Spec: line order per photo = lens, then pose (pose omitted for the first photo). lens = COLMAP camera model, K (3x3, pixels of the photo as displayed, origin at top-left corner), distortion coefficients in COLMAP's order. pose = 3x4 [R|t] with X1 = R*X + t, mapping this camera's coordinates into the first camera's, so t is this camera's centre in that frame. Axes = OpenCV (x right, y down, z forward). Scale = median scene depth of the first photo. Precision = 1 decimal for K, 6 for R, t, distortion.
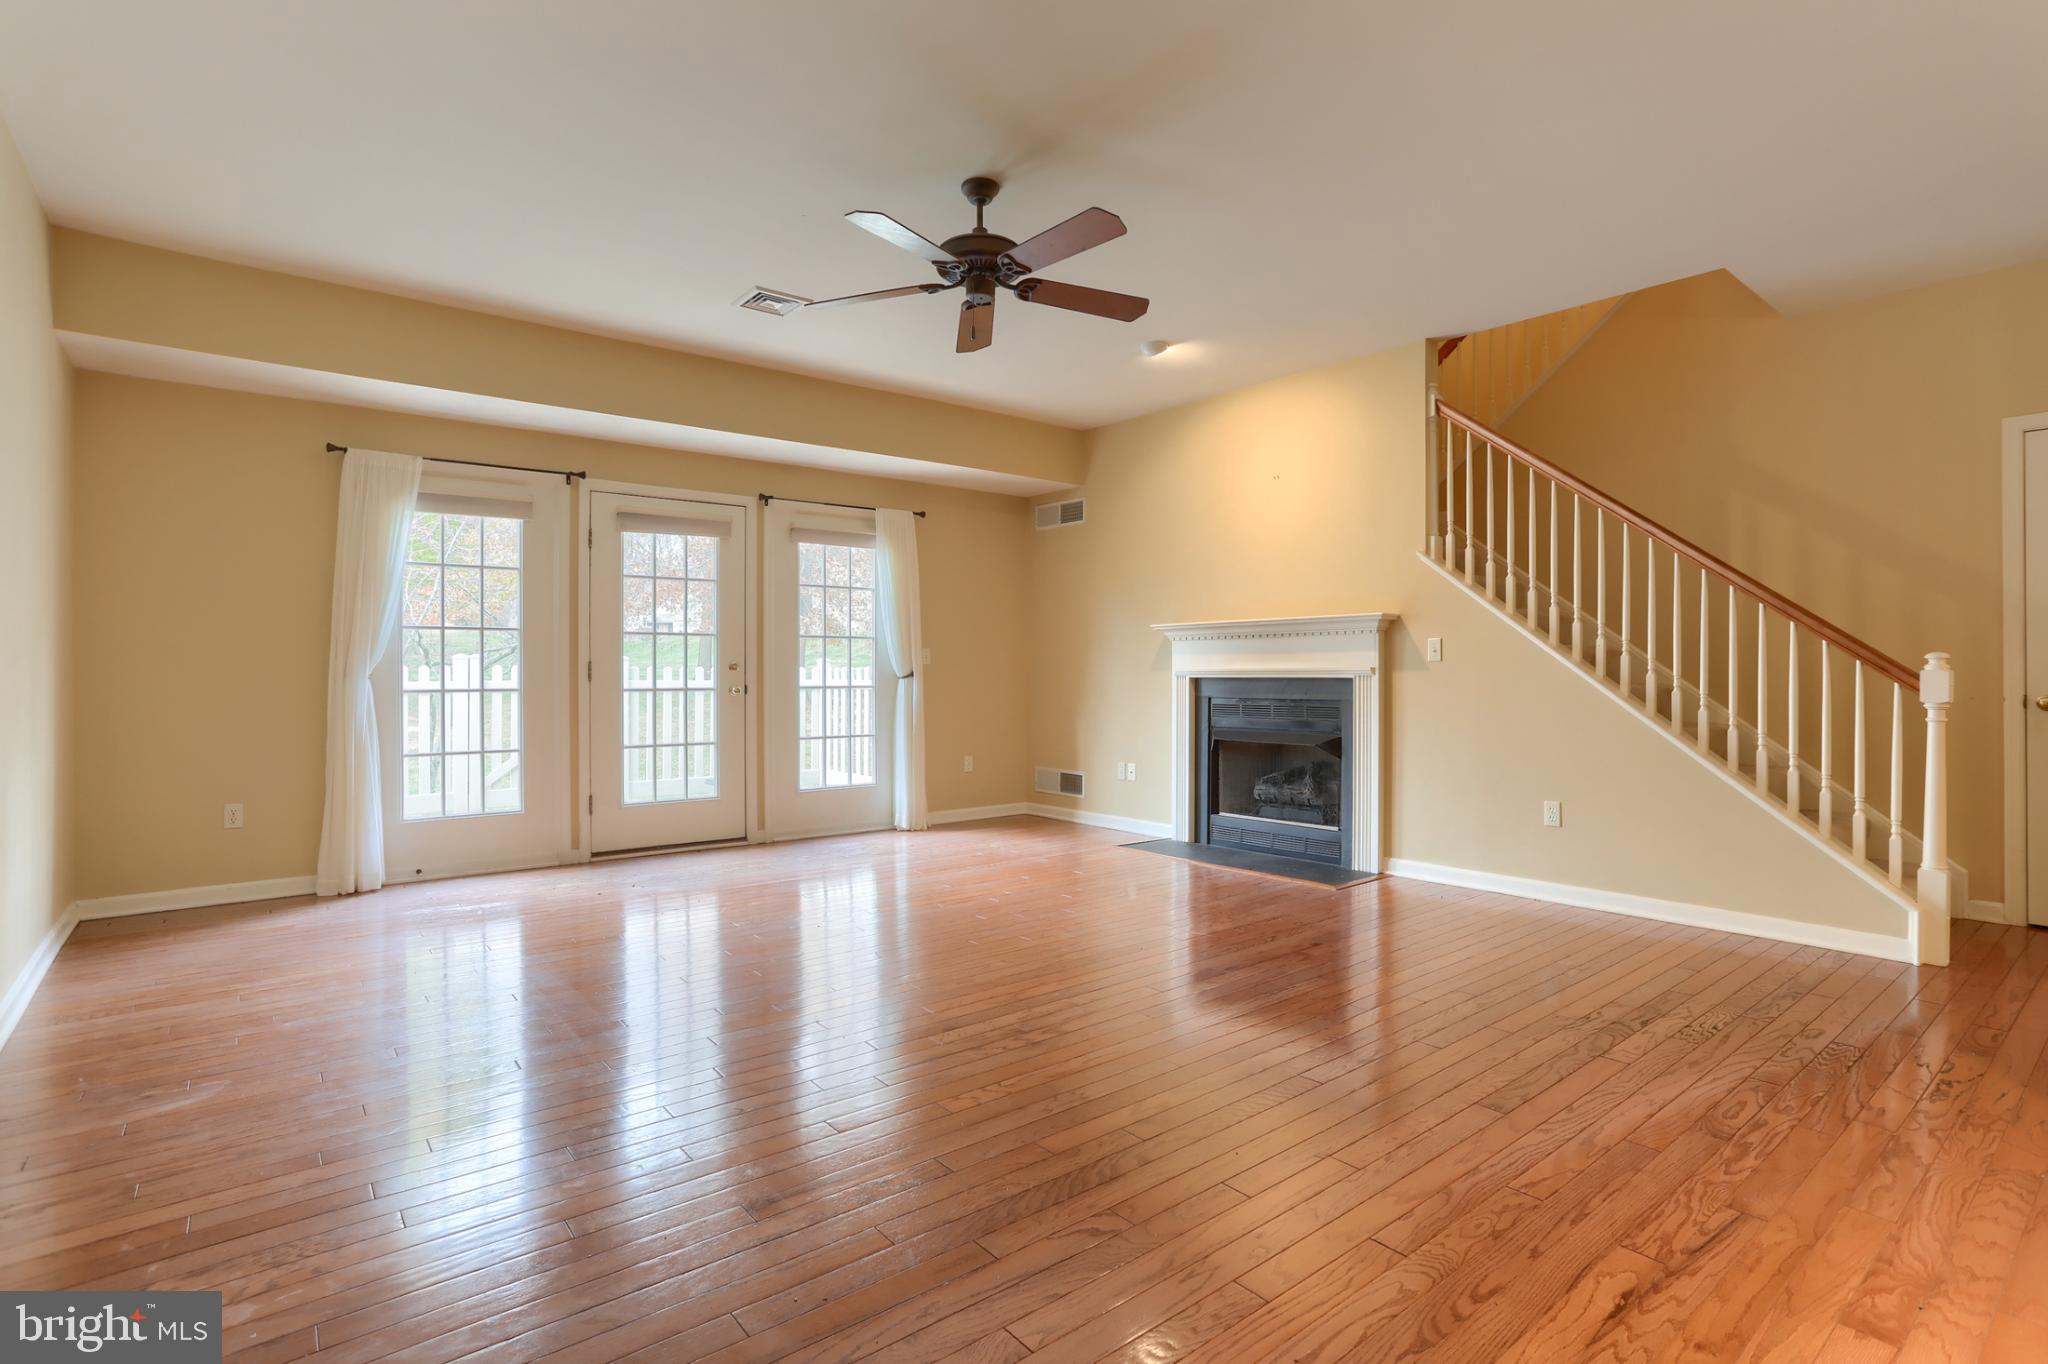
lens RADIAL K [[993.7, 0, 1020.2], [0, 993.7, 674.3], [0, 0, 1]] dist [-0.058723, 0.027882]
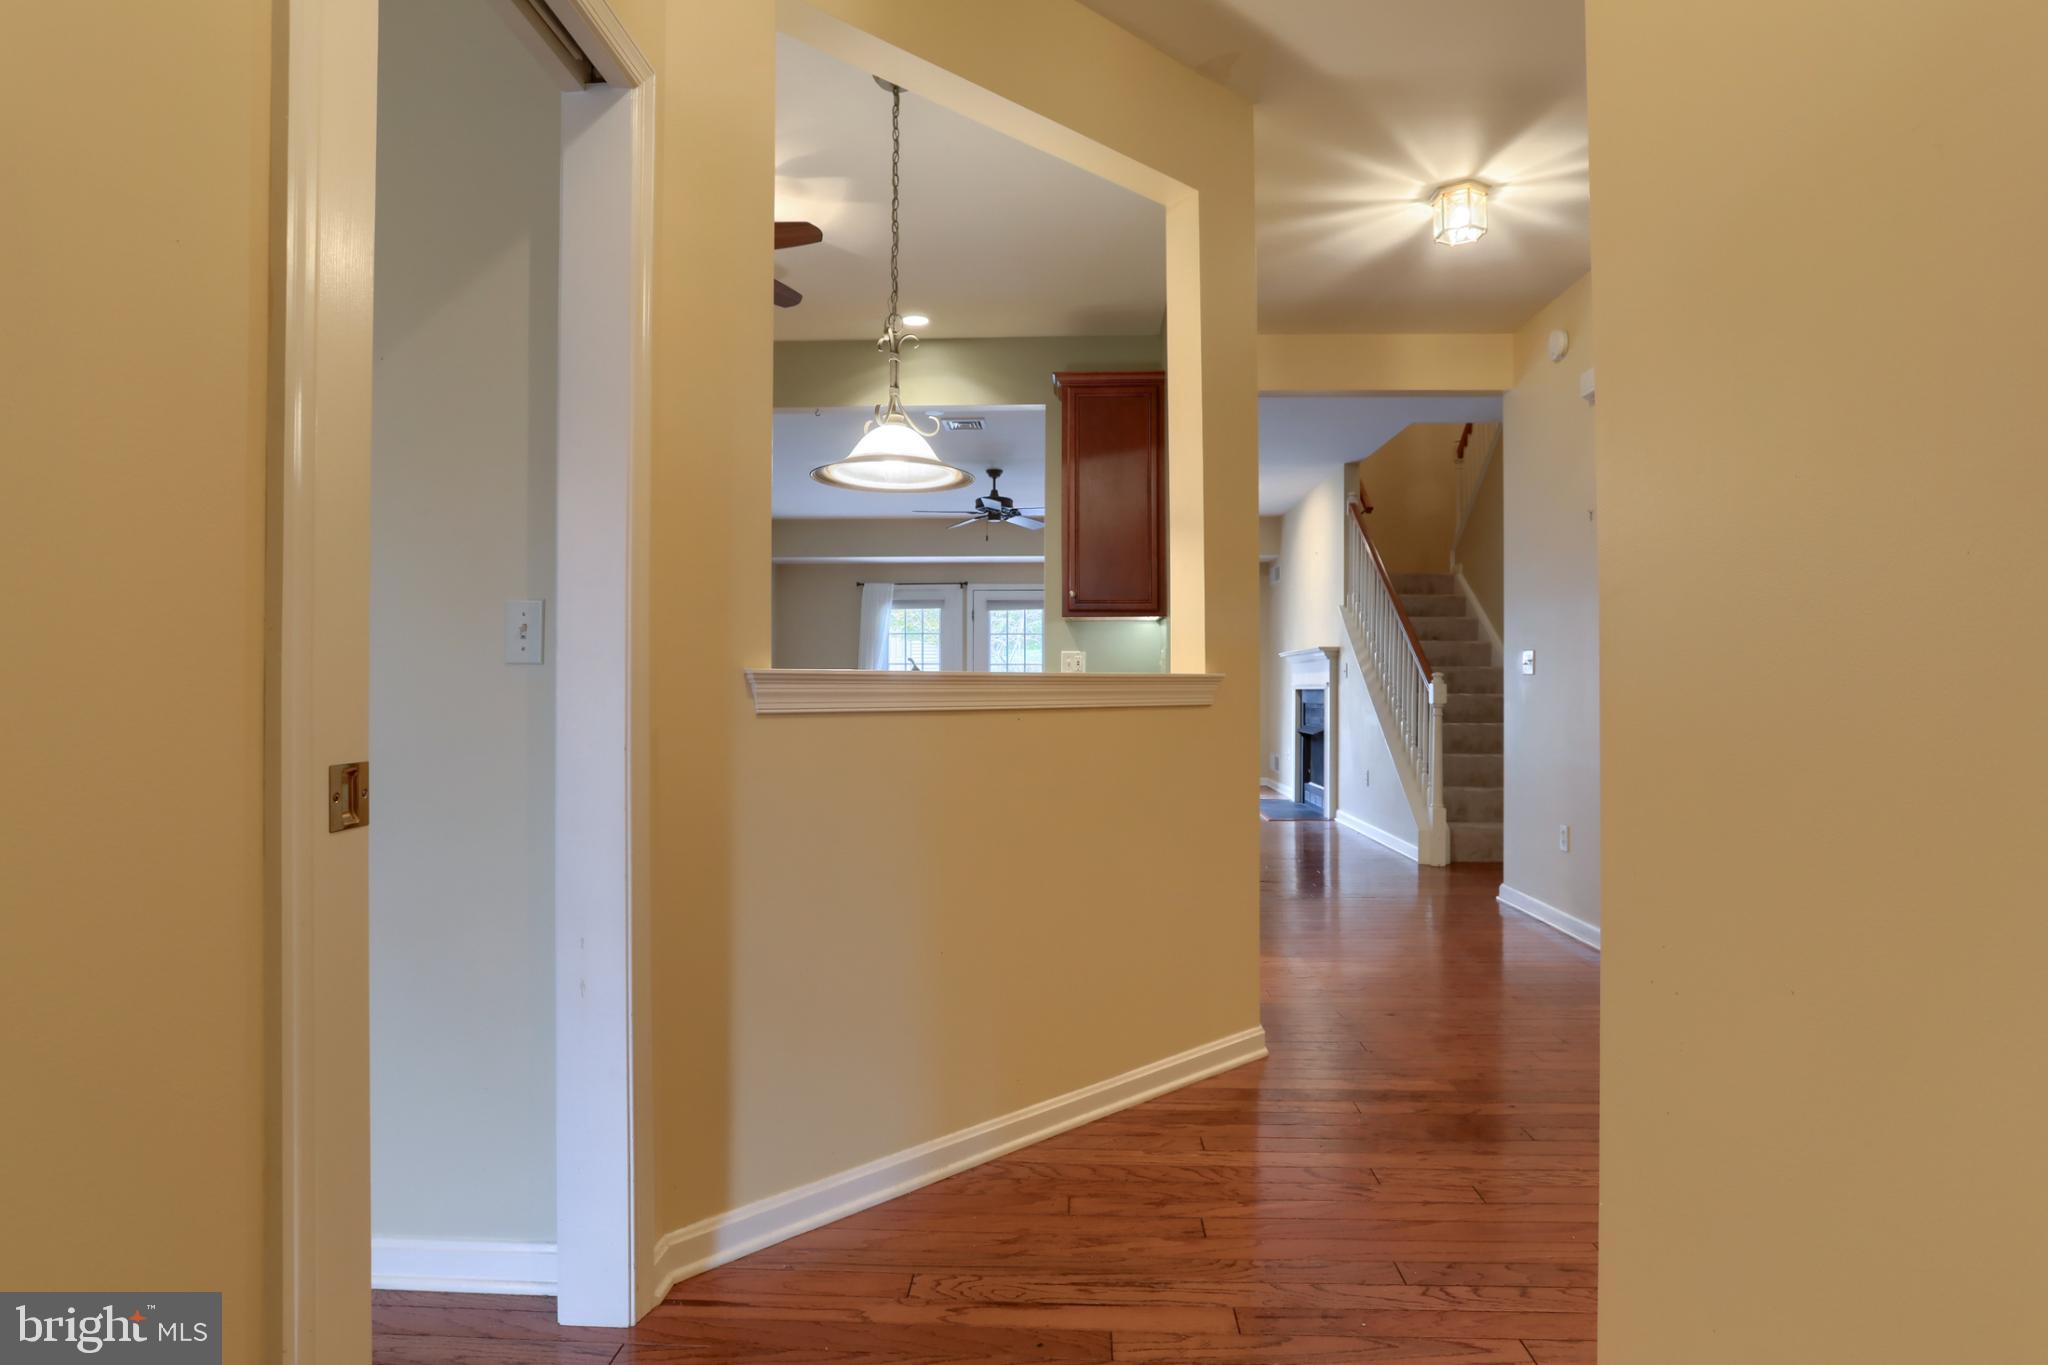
lens RADIAL K [[1072.2, 0, 1016.4], [0, 1072.2, 674.6], [0, 0, 1]] dist [-0.081393, 0.040926]
pose [[0.744450, -0.006218, -0.667650, 1.067943], [-0.003374, 0.999909, -0.013076, 0.004746], [0.667670, 0.011987, 0.744361, -0.522624]]
